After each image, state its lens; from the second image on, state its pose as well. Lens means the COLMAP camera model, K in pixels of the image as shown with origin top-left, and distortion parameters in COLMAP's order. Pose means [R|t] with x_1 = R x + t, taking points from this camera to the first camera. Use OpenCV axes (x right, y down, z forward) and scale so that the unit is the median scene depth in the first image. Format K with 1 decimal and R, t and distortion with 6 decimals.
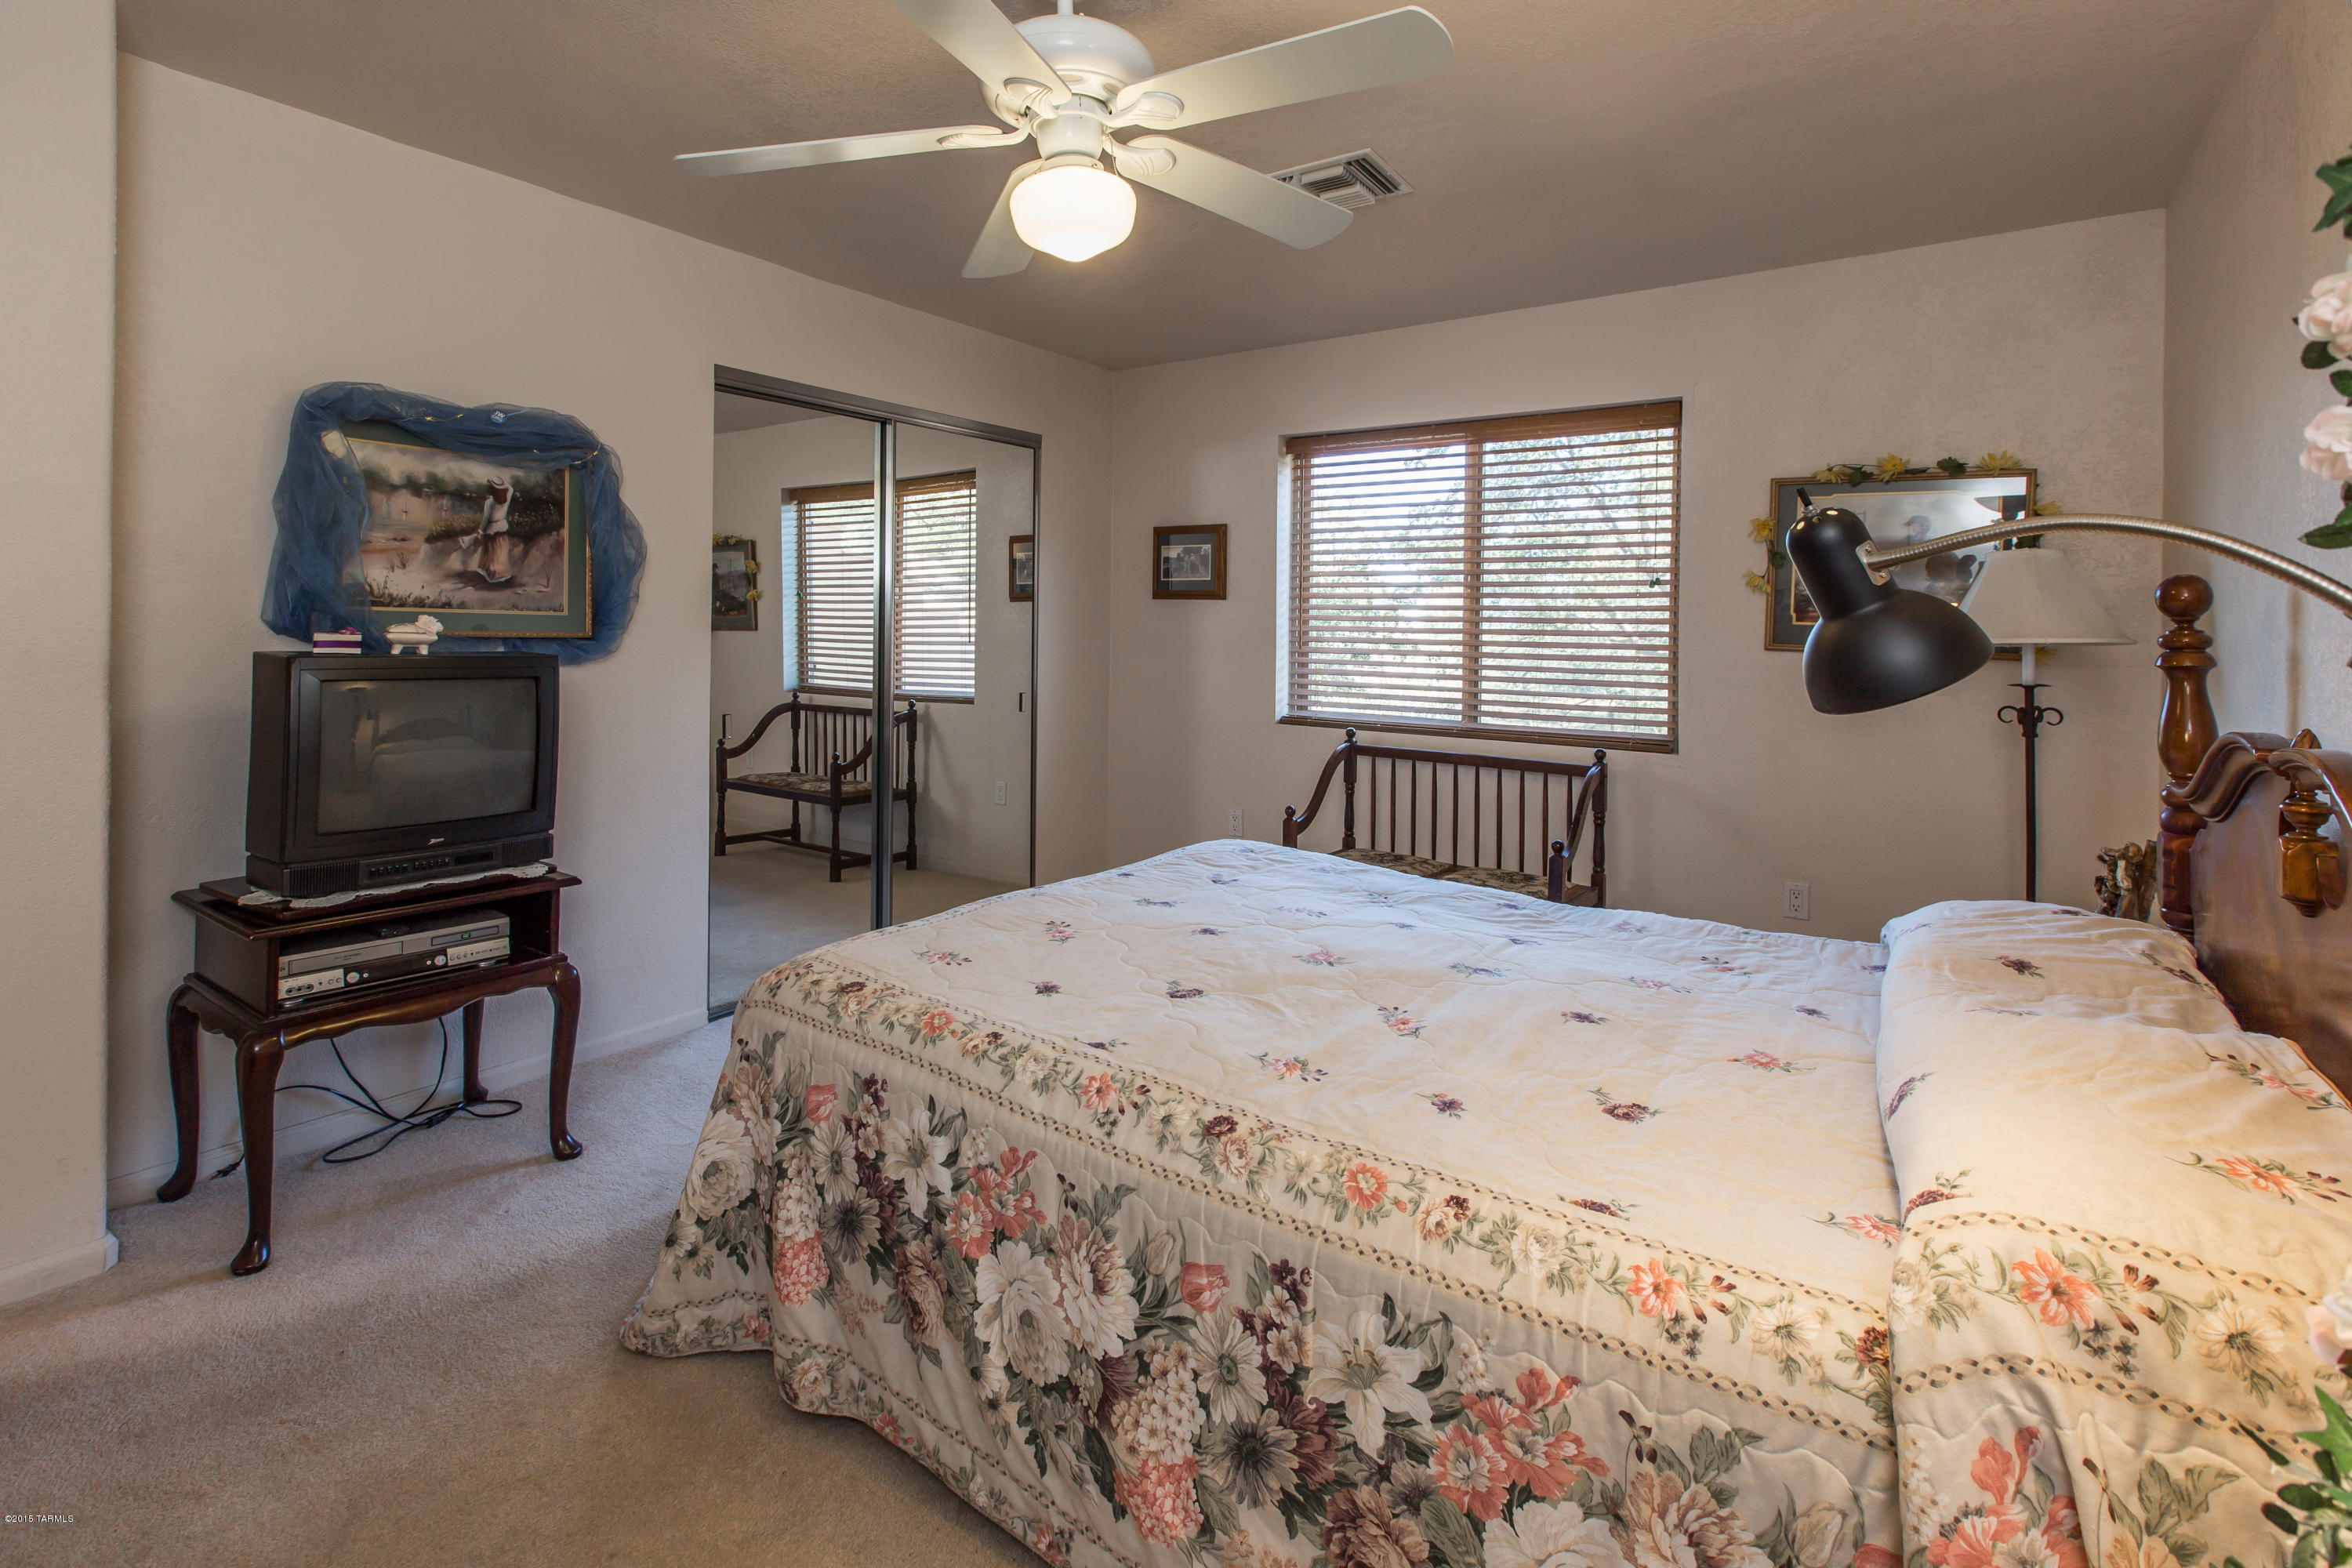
lens RADIAL K [[1098.5, 0, 1187.1], [0, 1098.5, 731.5], [0, 0, 1]] dist [0.002335, 0.000275]
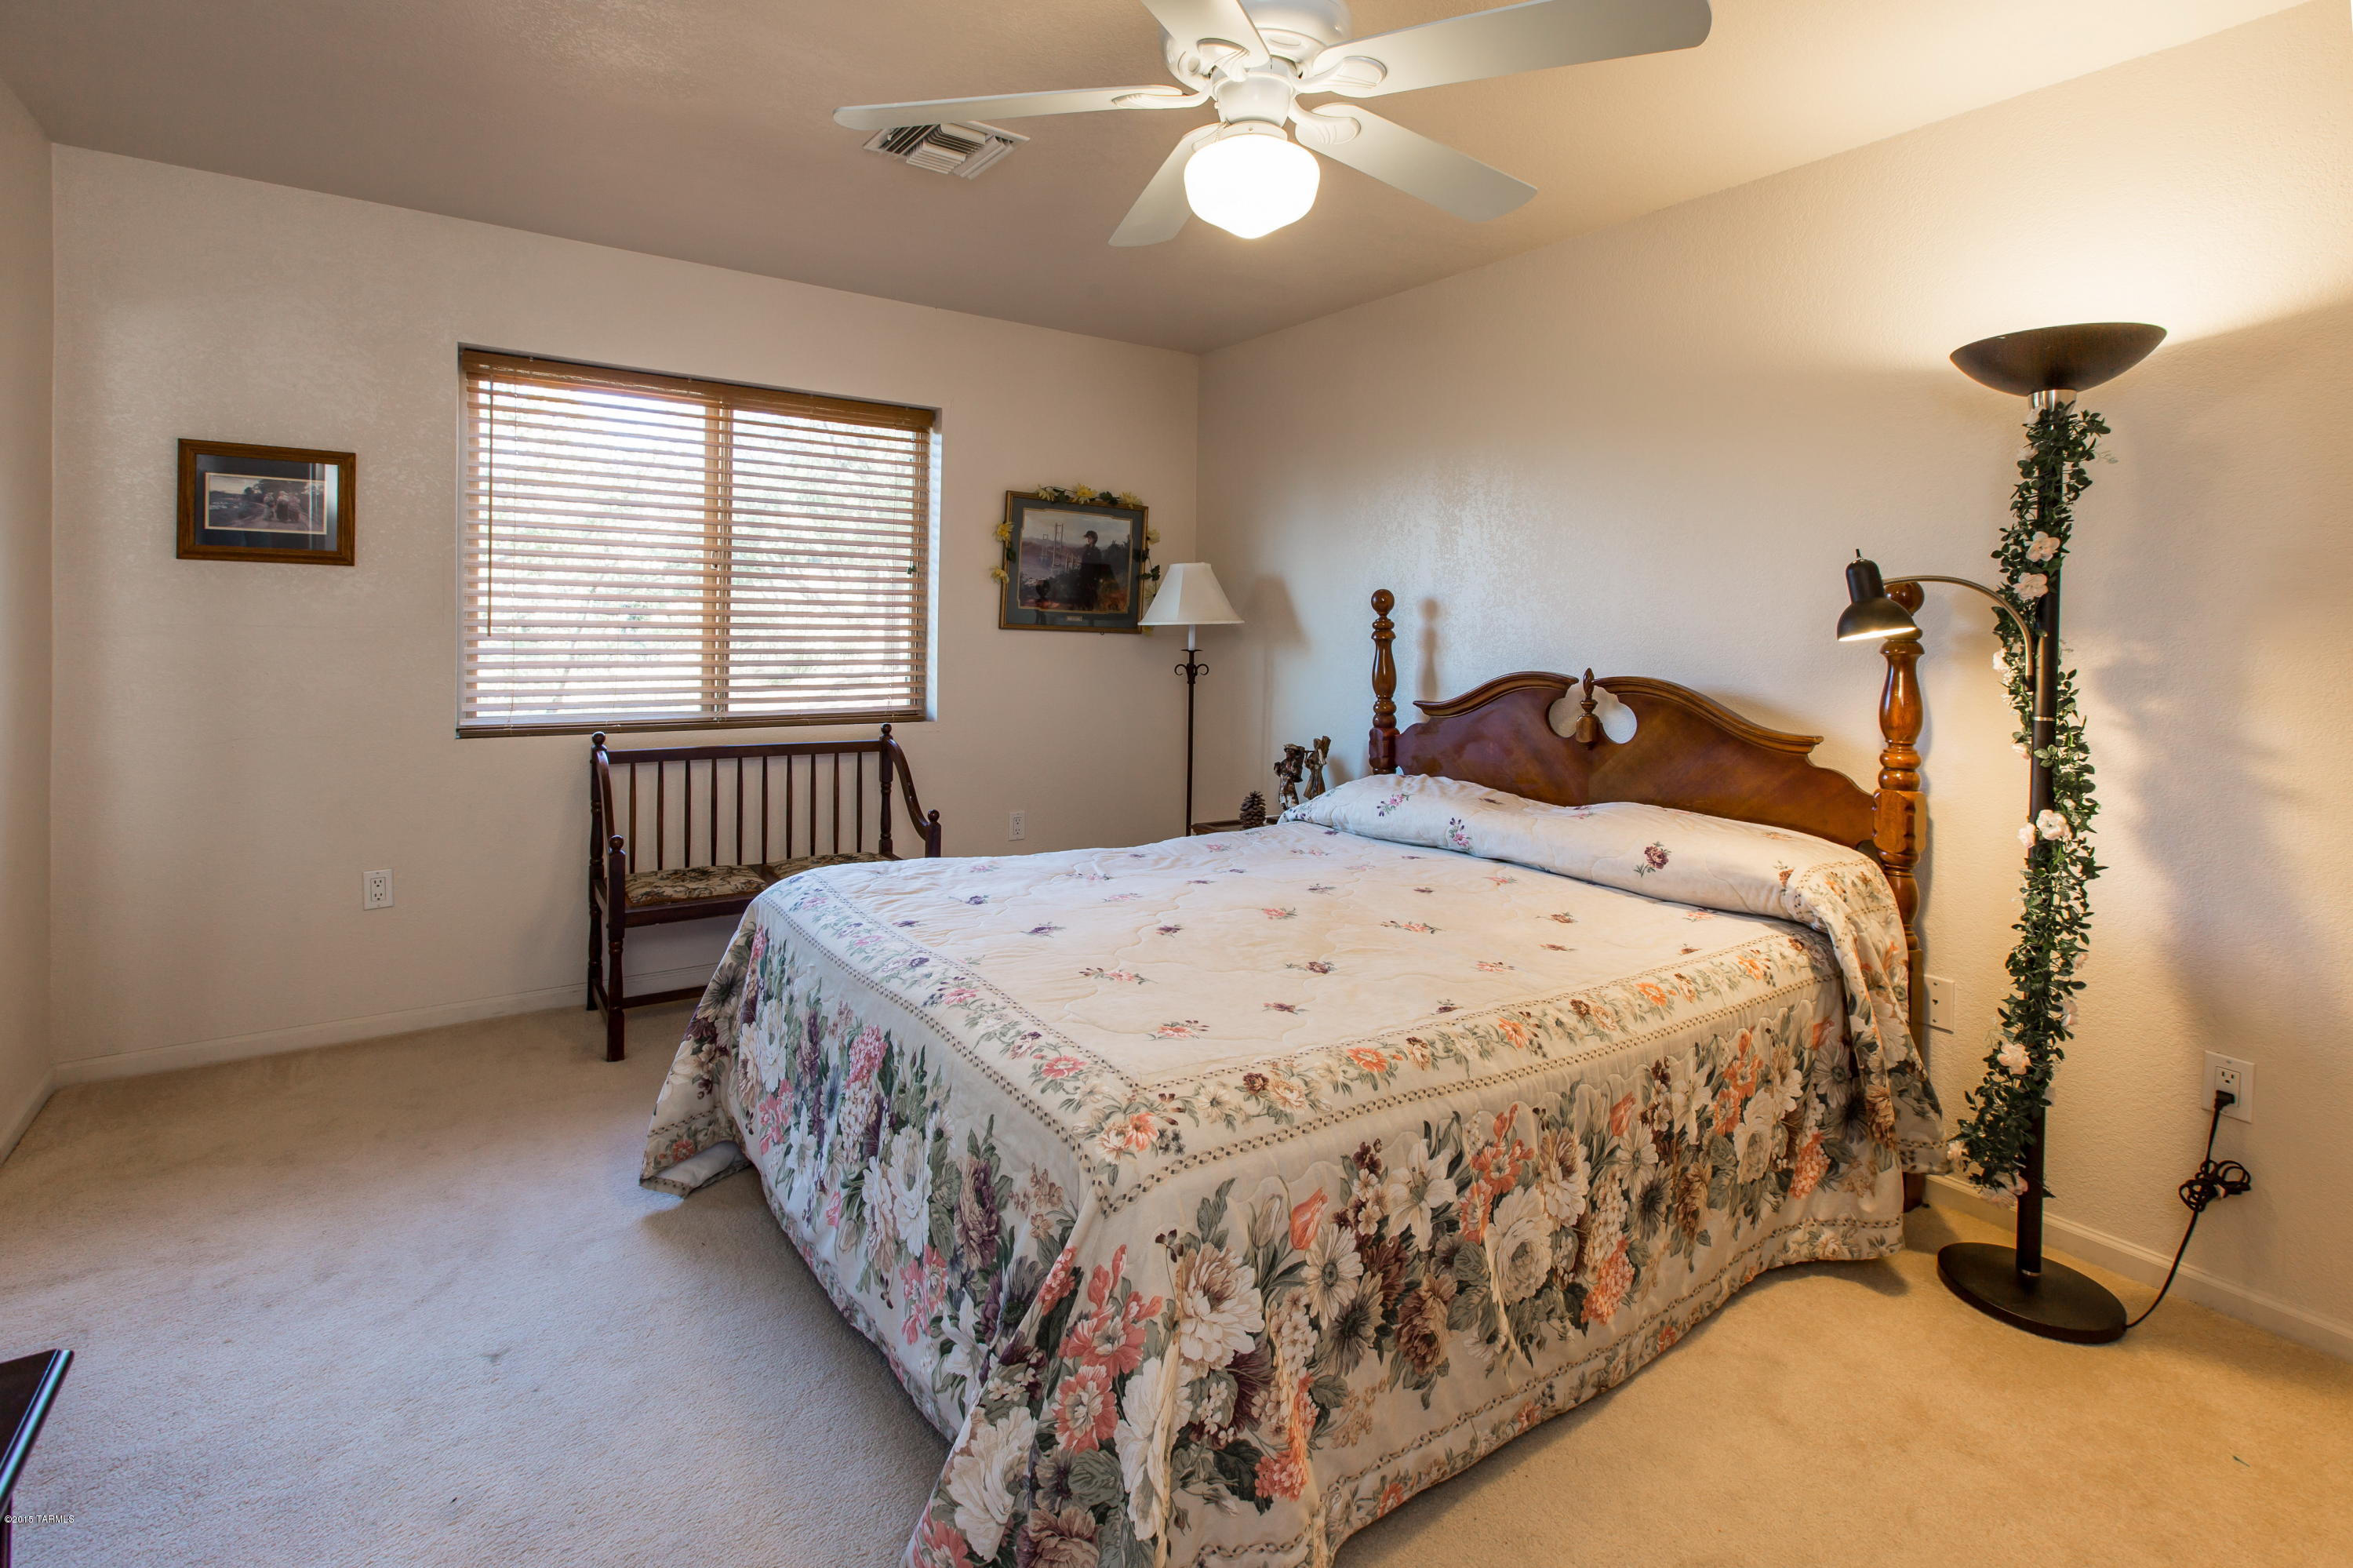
lens RADIAL K [[1050.6, 0, 1167.7], [0, 1050.6, 743.7], [0, 0, 1]] dist [0.002356, 0.000188]
pose [[0.369697, -0.118749, 0.921533, -1.066920], [0.075915, 0.992344, 0.097418, -0.099145], [-0.926046, 0.033943, 0.375881, 0.805380]]
